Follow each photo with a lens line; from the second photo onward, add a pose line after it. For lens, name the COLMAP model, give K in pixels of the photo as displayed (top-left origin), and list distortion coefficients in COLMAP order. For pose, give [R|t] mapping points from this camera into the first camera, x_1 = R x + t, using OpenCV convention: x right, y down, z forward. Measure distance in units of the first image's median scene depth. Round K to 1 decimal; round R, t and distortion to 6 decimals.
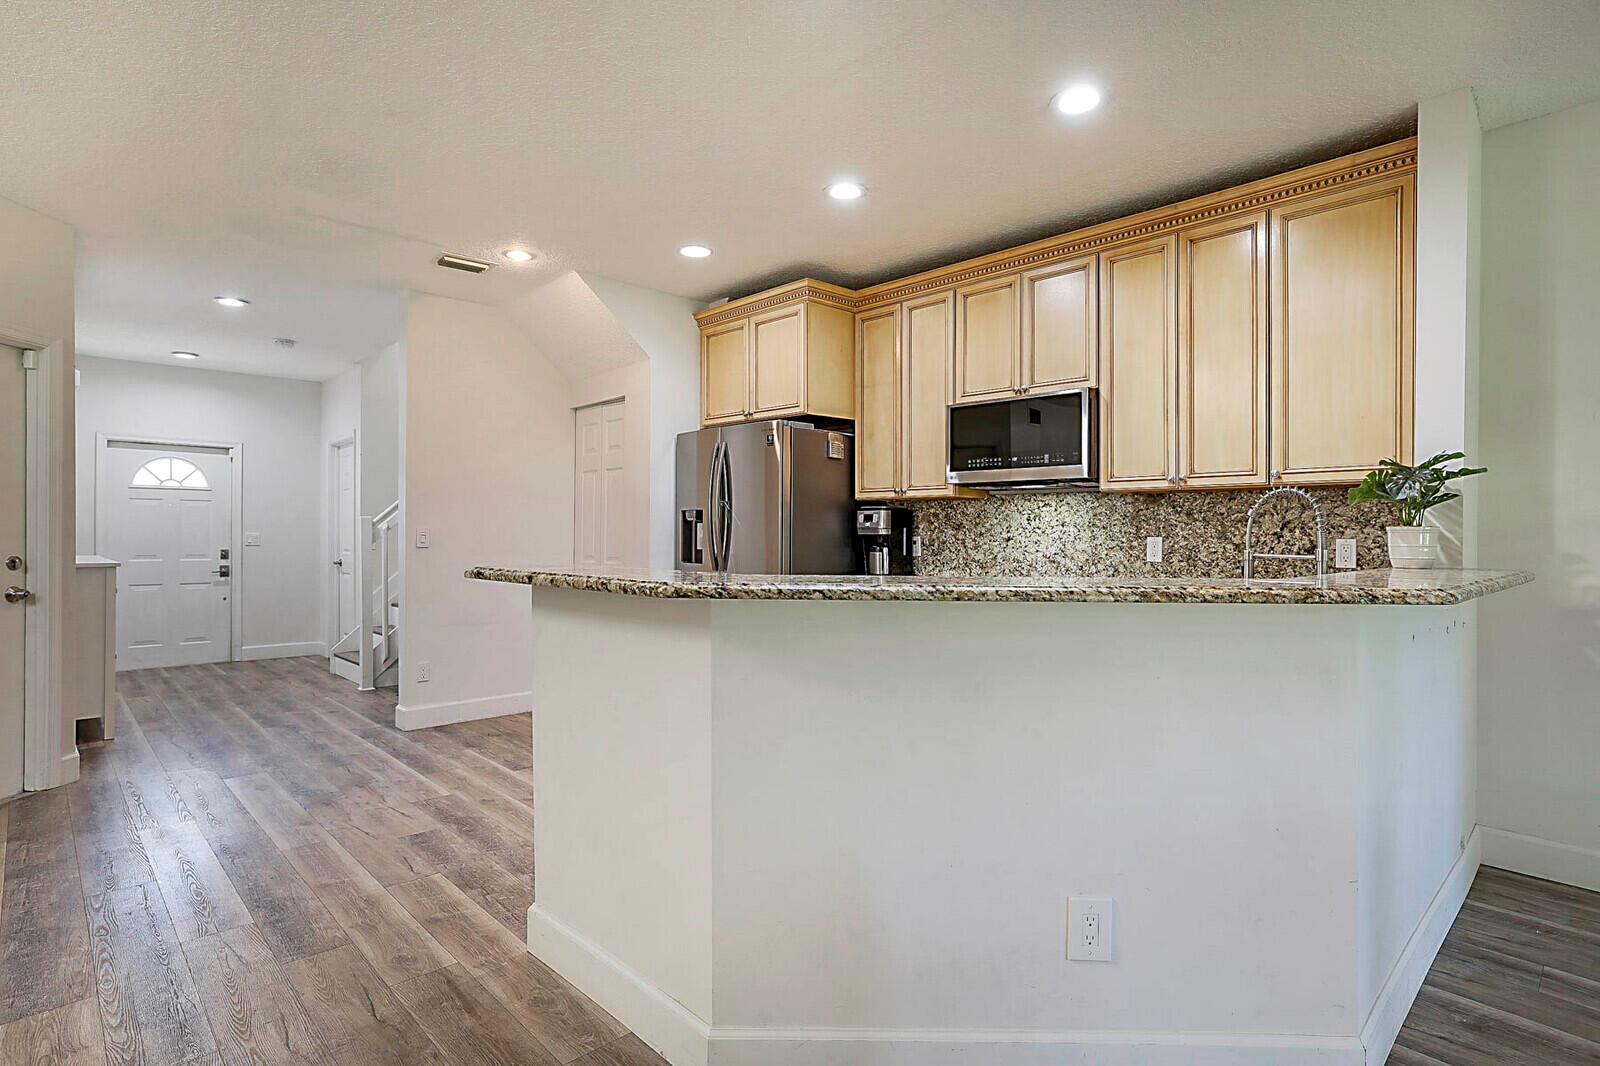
lens RADIAL K [[792.9, 0, 814.2], [0, 792.9, 539.2], [0, 0, 1]] dist [-0.001060, 0.003762]
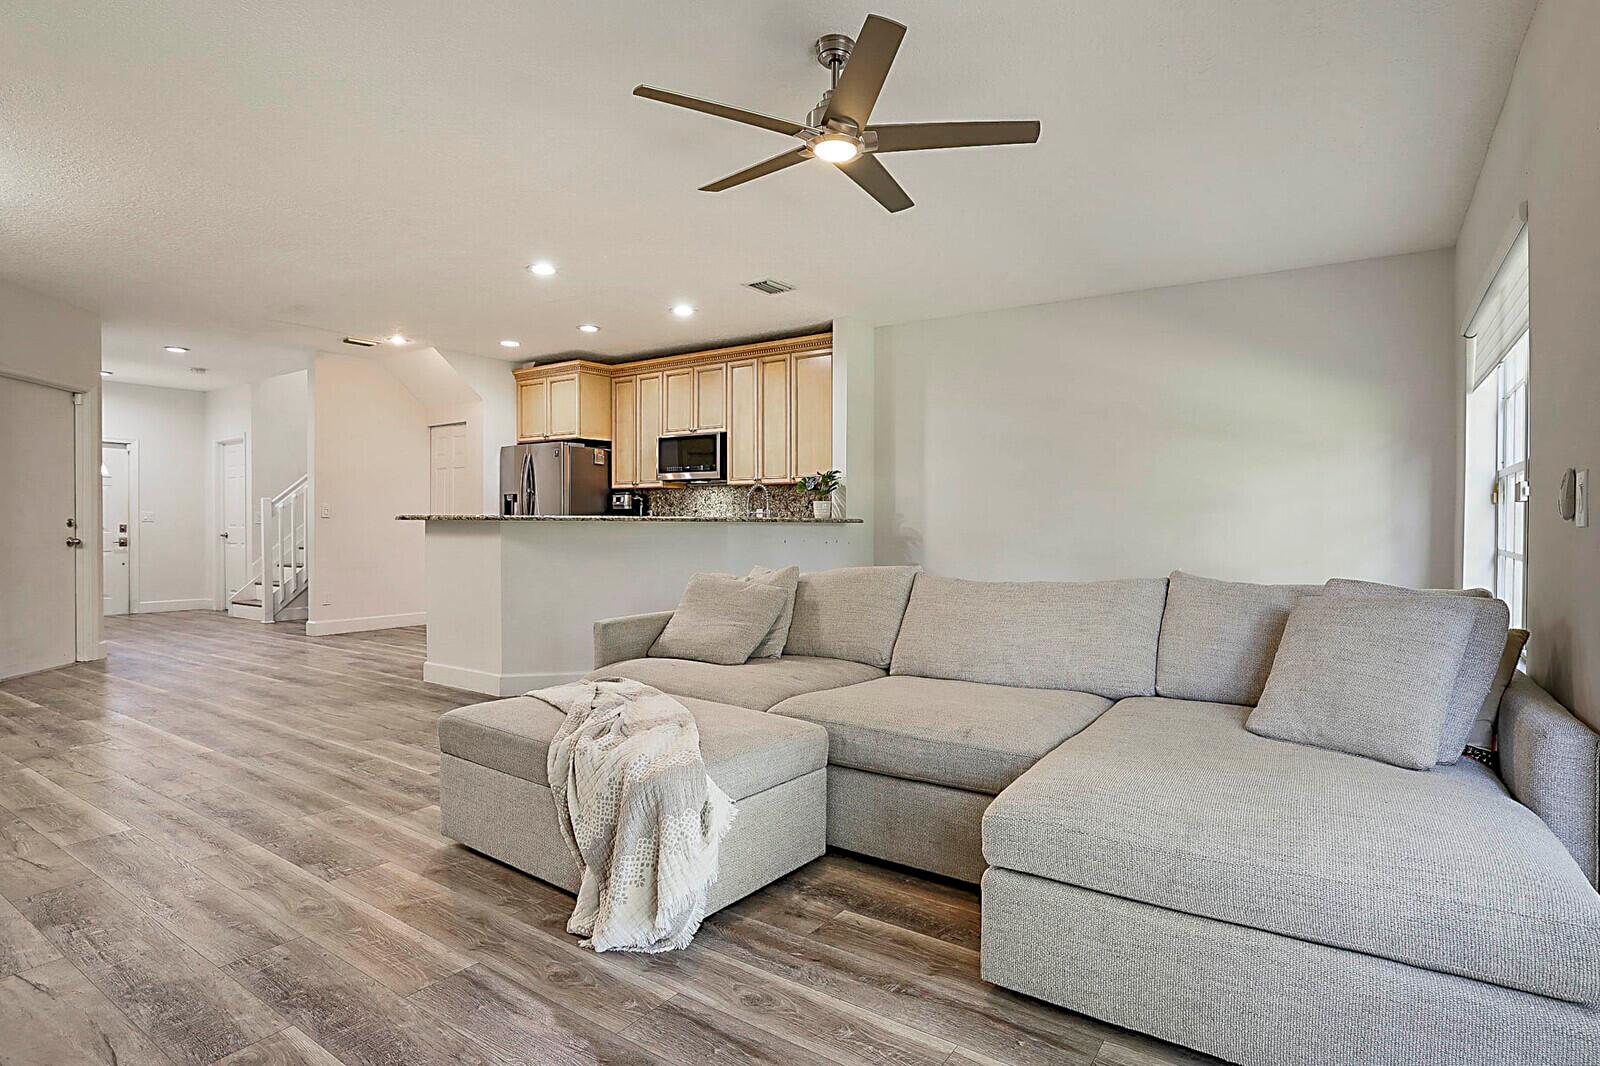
lens RADIAL K [[726.0, 0, 801.2], [0, 726.0, 535.8], [0, 0, 1]] dist [-0.003027, 0.002239]
pose [[0.980343, -0.004864, 0.197238, 0.148738], [0.002035, 0.999892, 0.014542, 0.031355], [-0.197288, -0.013855, 0.980248, -0.636040]]
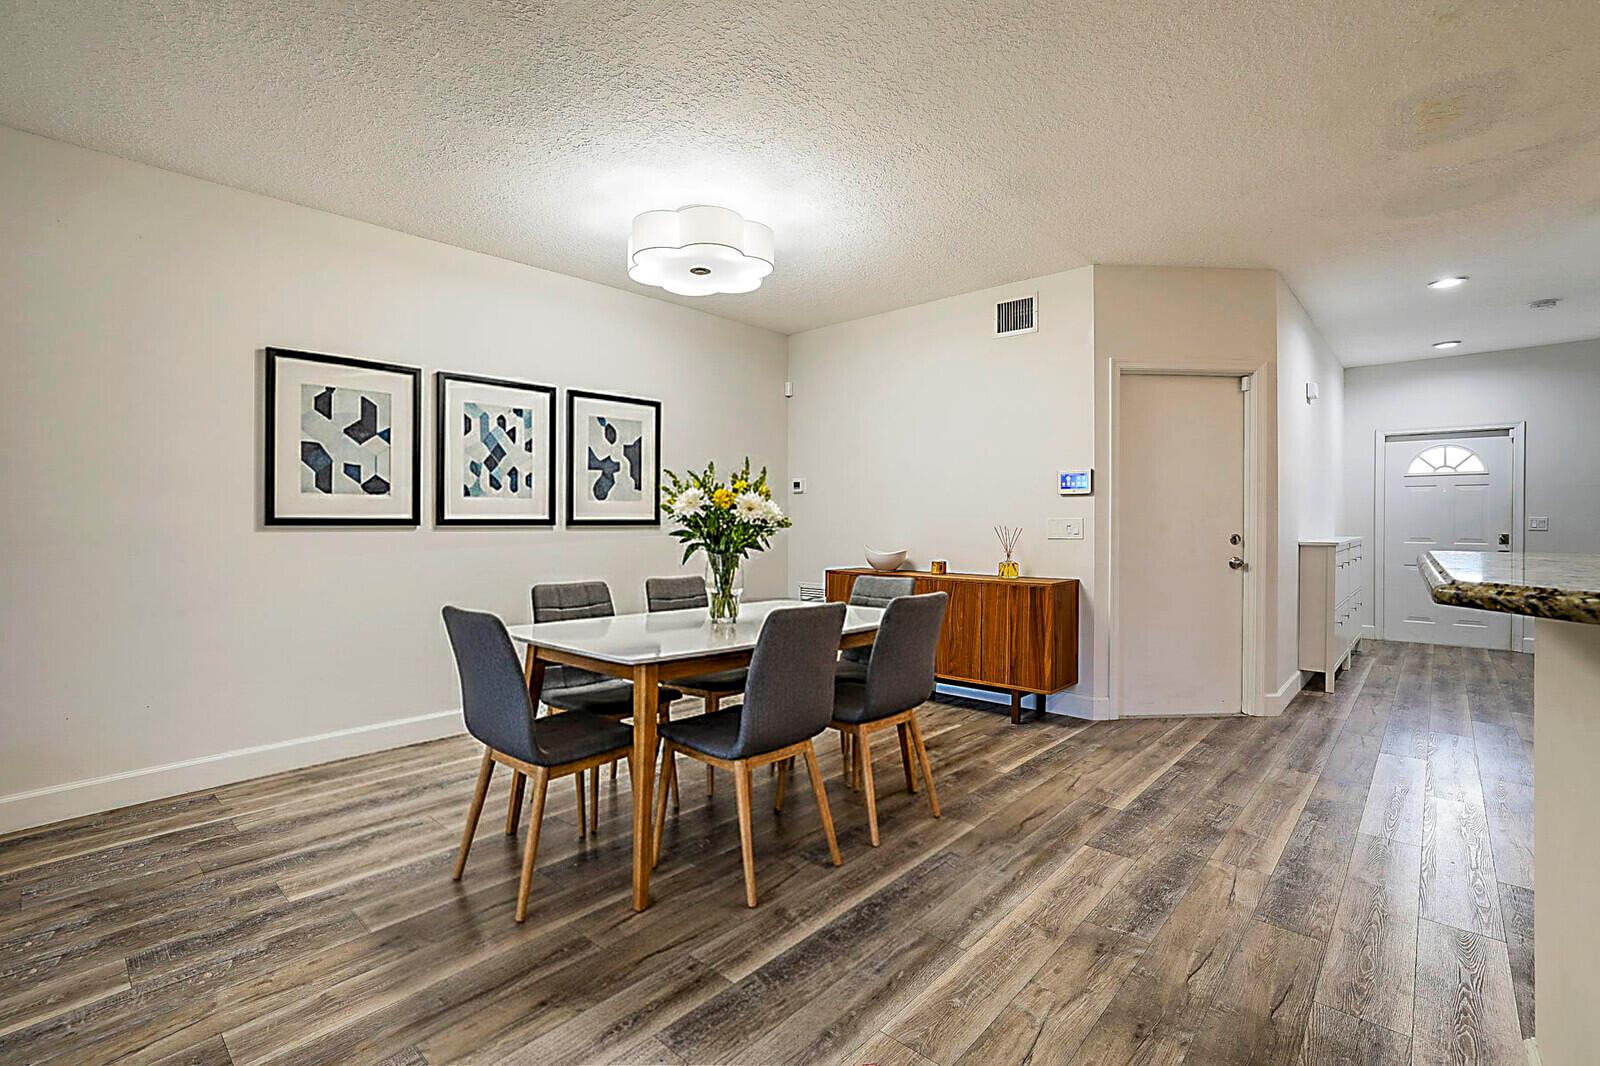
lens RADIAL K [[726.0, 0, 815.8], [0, 726.0, 523.5], [0, 0, 1]] dist [-0.003027, 0.002239]
pose [[0.081814, 0.001083, -0.996647, 0.121177], [-0.003886, 0.999992, 0.000768, 0.004512], [0.996640, 0.003811, 0.081817, 0.165090]]
